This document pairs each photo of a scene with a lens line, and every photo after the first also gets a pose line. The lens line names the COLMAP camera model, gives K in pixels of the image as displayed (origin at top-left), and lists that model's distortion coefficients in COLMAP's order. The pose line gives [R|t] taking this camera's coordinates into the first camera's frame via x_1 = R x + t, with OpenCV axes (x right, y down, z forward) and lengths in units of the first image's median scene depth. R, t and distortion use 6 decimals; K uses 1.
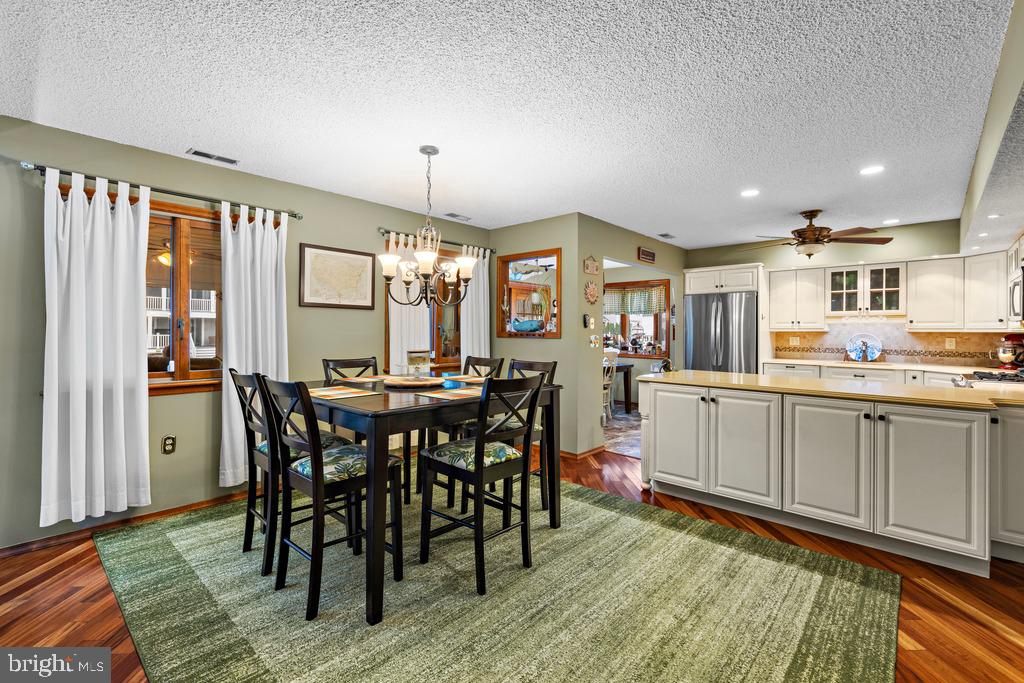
lens RADIAL K [[454.1, 0, 509.0], [0, 454.1, 336.2], [0, 0, 1]] dist [0.003737, 0.000060]
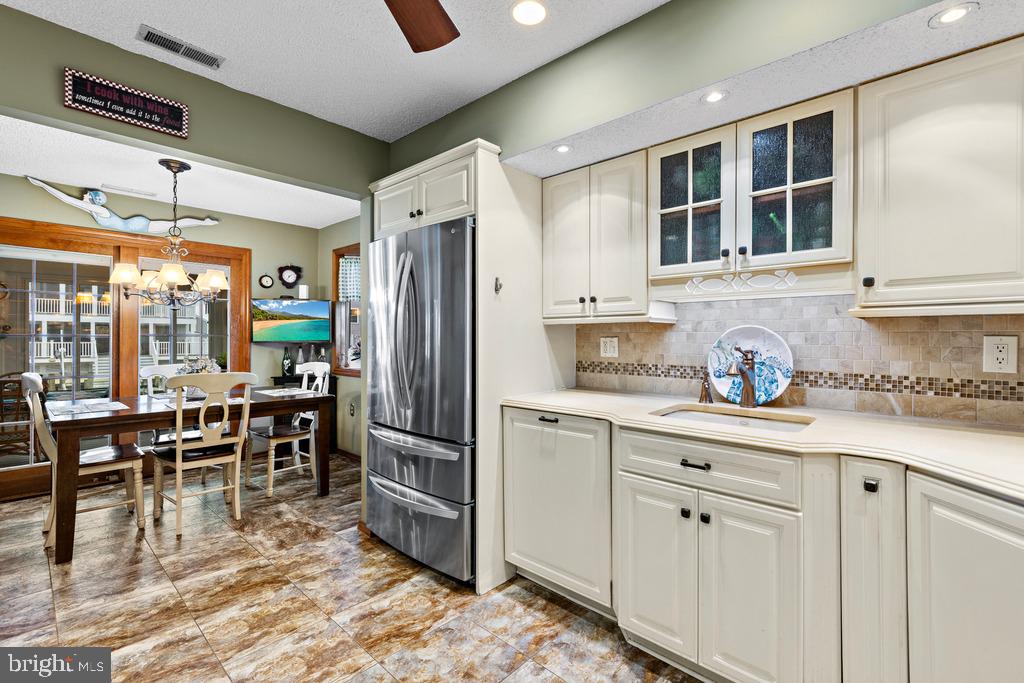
lens RADIAL K [[454.1, 0, 514.4], [0, 454.1, 342.3], [0, 0, 1]] dist [0.003737, 0.000060]
pose [[0.999995, -0.002797, -0.001400, 0.604929], [0.002795, 0.999995, -0.001702, 0.006964], [0.001405, 0.001698, 0.999998, 0.651351]]
